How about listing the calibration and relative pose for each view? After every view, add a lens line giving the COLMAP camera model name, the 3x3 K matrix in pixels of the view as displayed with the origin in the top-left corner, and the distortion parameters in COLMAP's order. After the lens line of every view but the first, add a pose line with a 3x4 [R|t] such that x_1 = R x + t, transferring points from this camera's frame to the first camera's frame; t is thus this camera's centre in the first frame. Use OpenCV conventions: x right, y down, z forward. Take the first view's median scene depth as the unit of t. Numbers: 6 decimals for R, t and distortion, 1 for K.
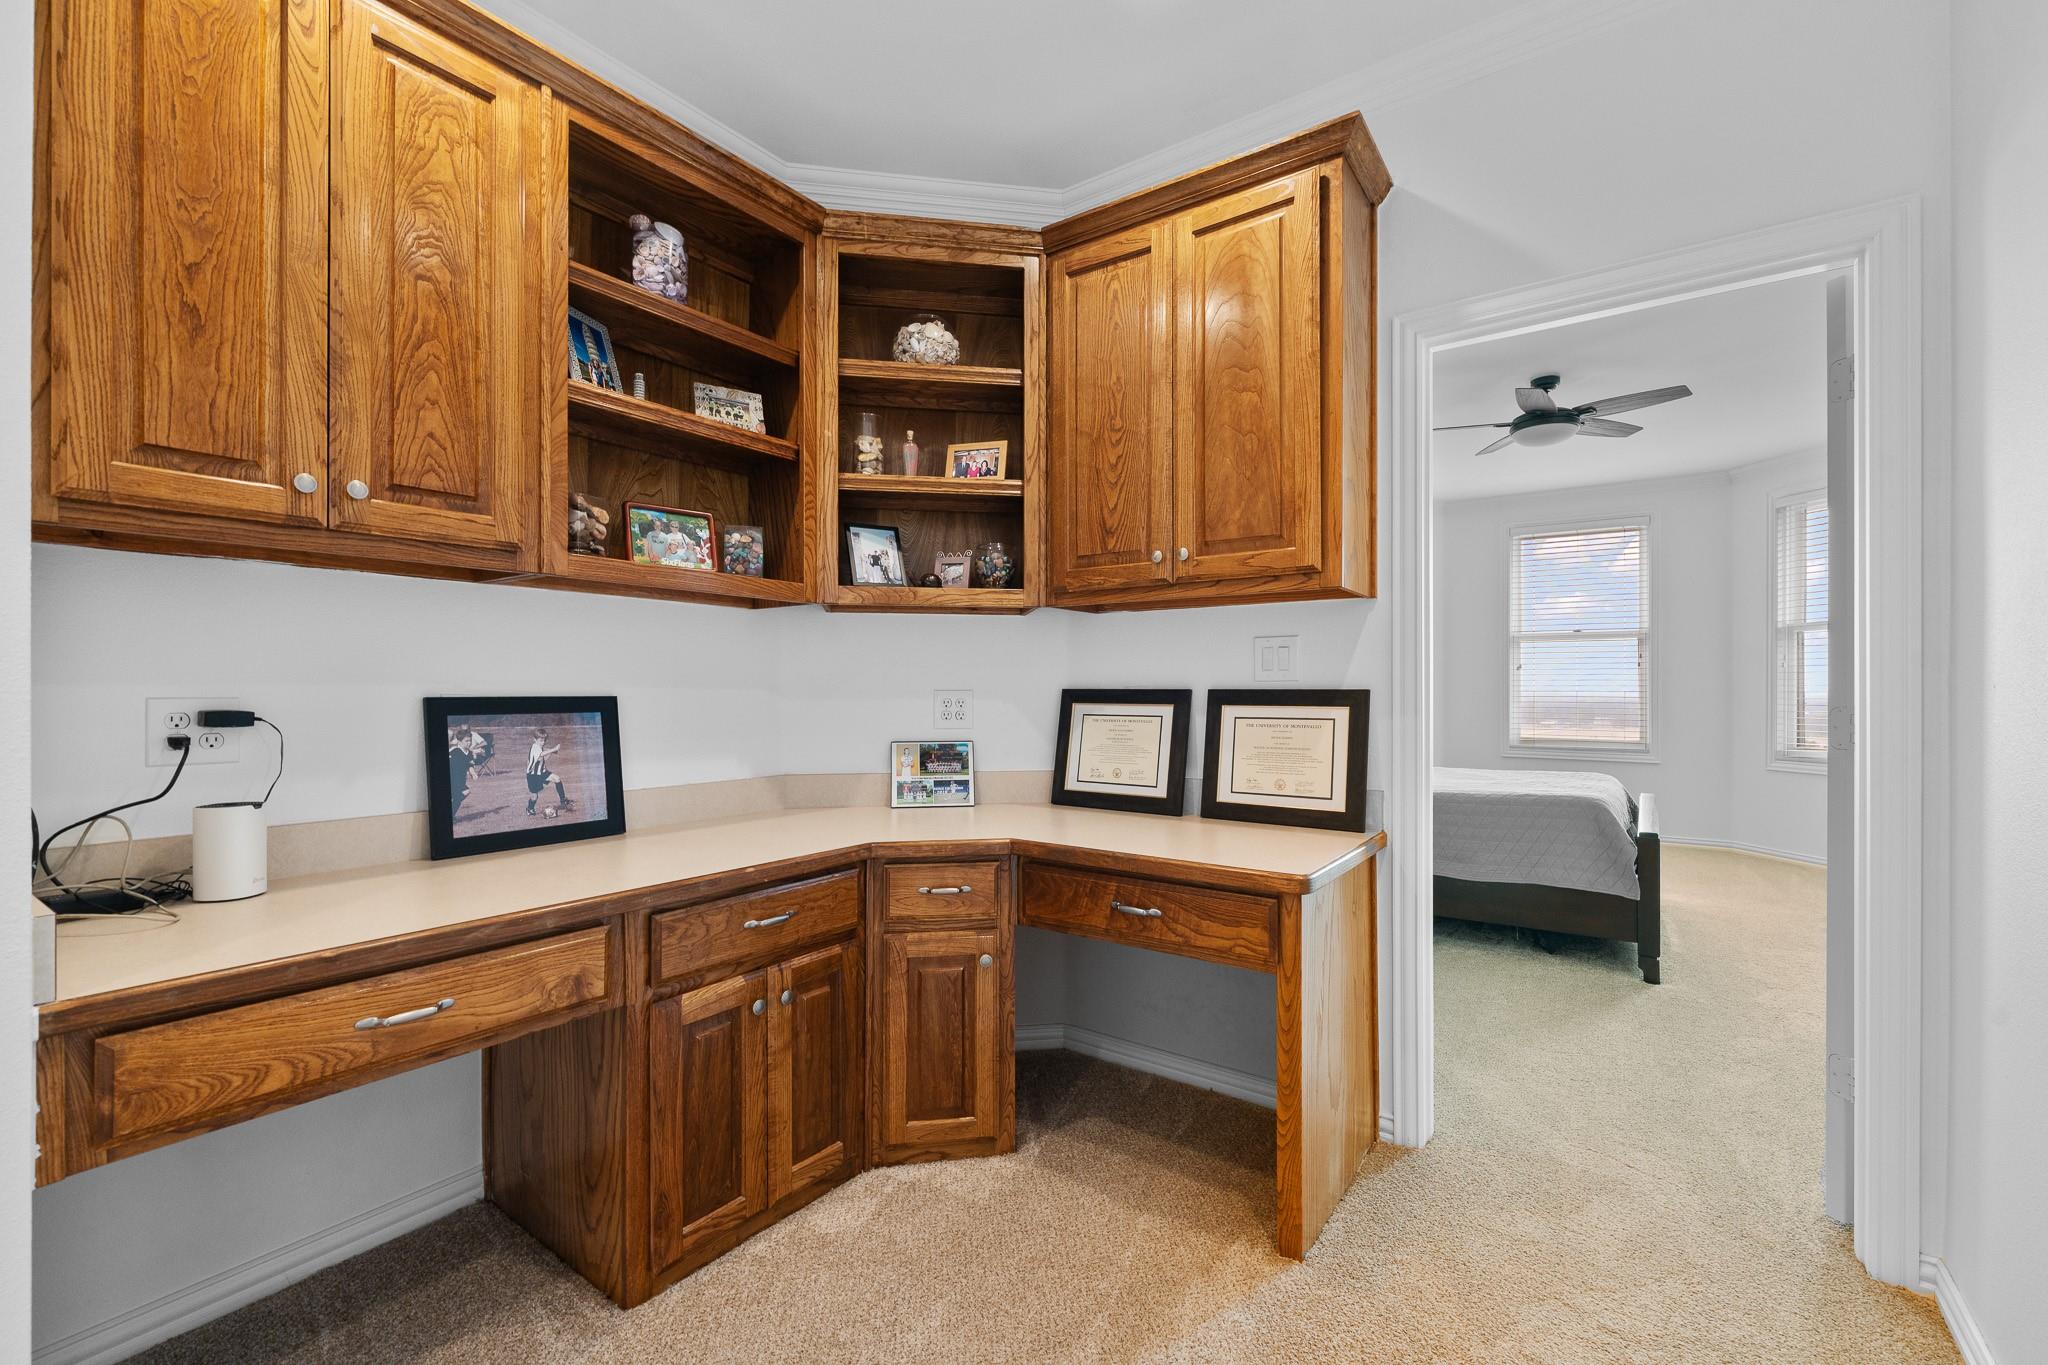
lens RADIAL K [[836.8, 0, 1027.5], [0, 836.8, 691.5], [0, 0, 1]] dist [-0.001494, -0.000063]
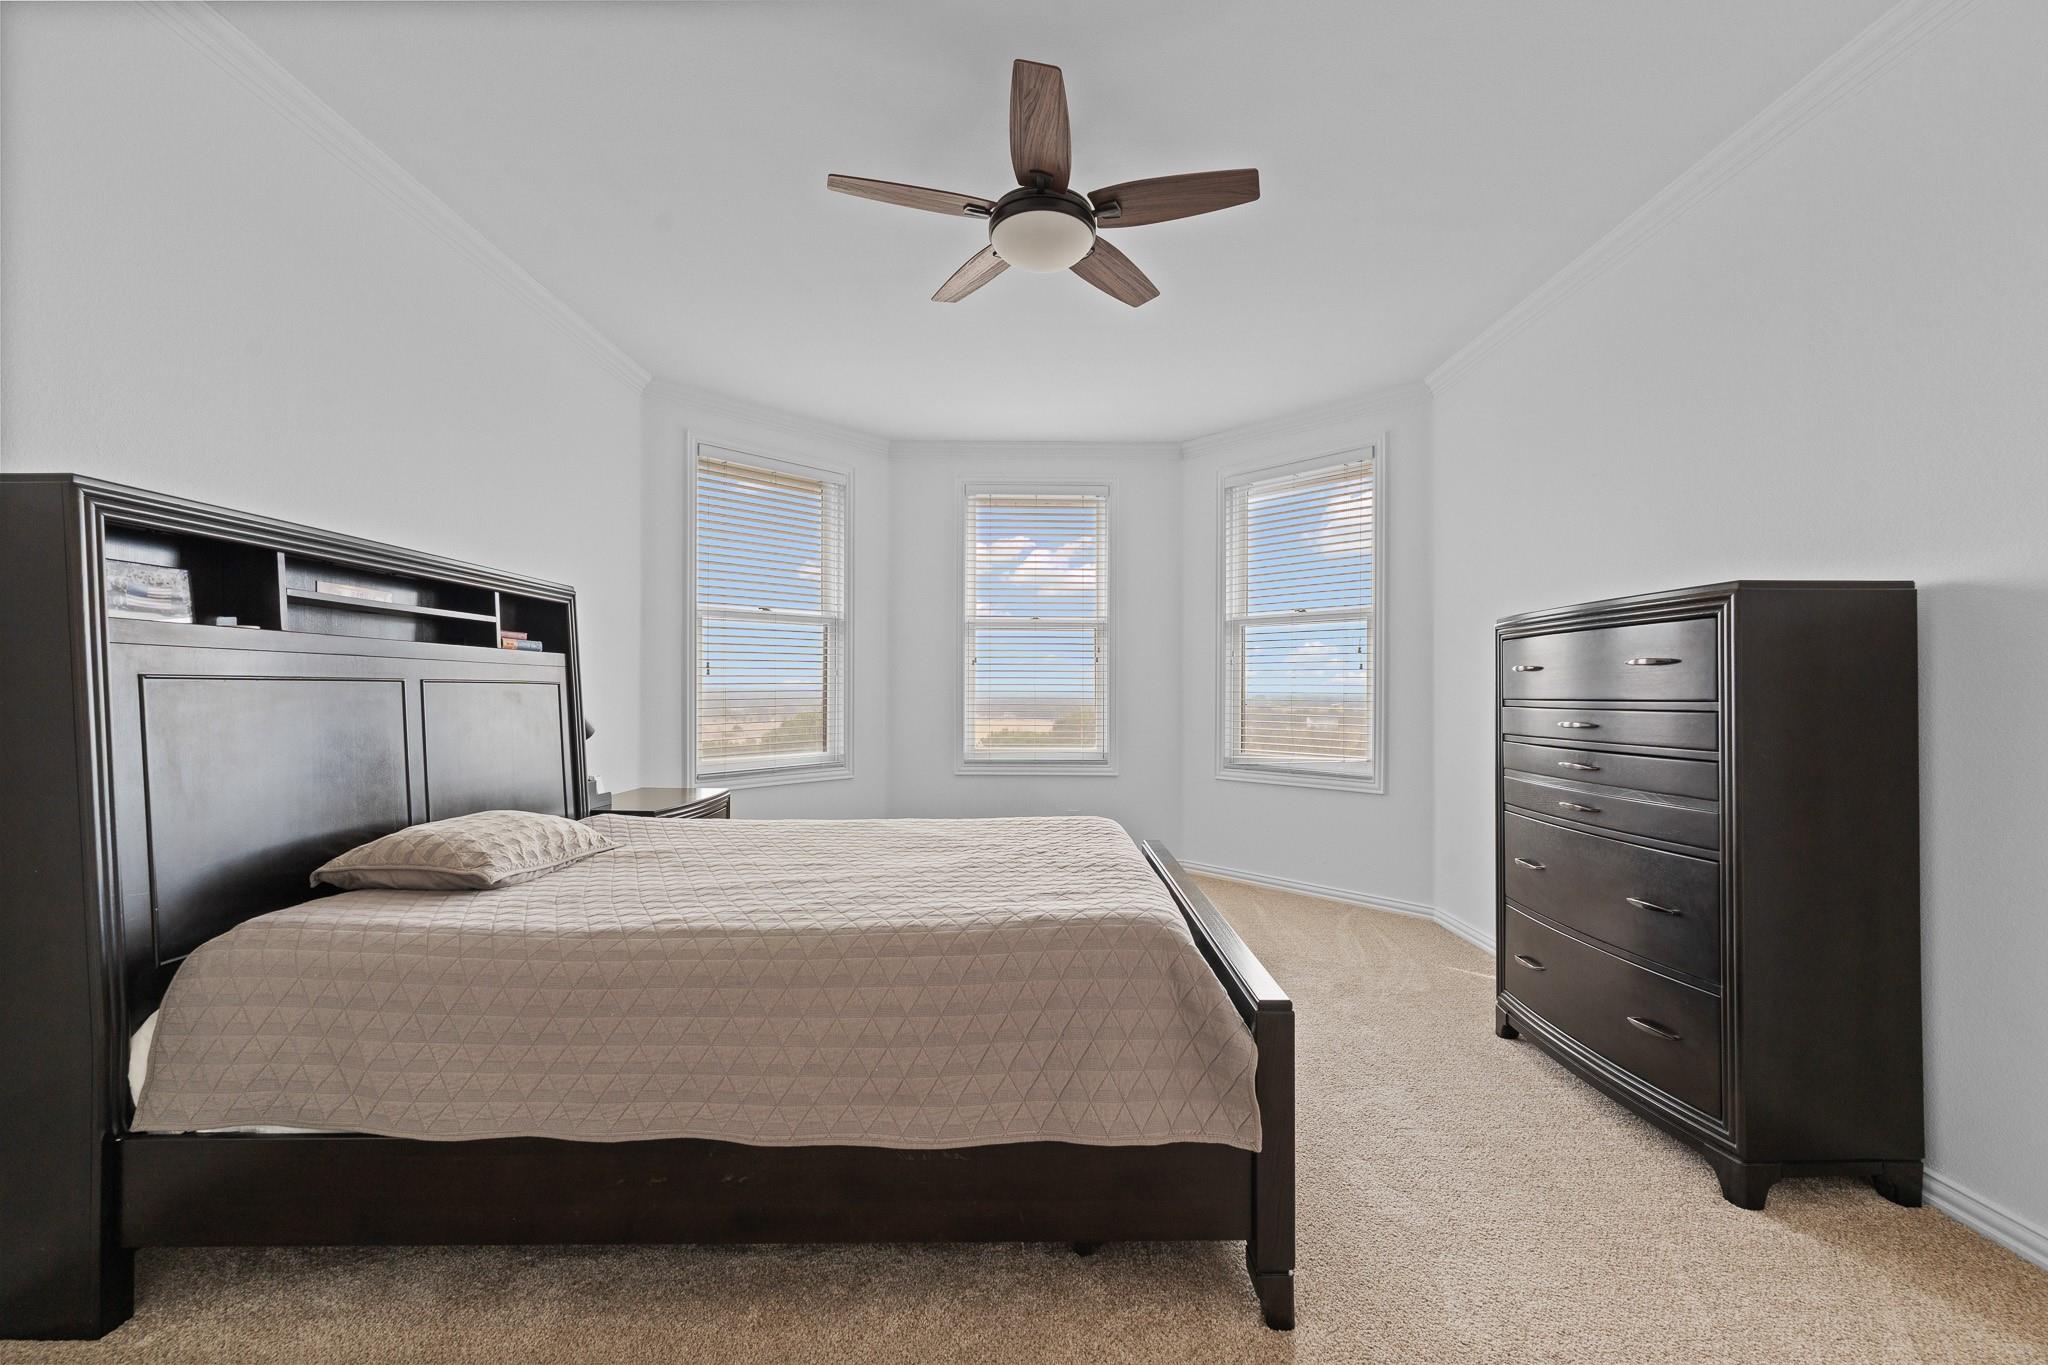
lens RADIAL K [[836.8, 0, 1030.1], [0, 836.8, 688.4], [0, 0, 1]] dist [-0.001494, -0.000063]
pose [[0.812383, 0.002854, 0.583118, 0.204038], [-0.001687, 0.999995, -0.002543, -0.001118], [-0.583122, 0.001082, 0.812384, 0.394550]]
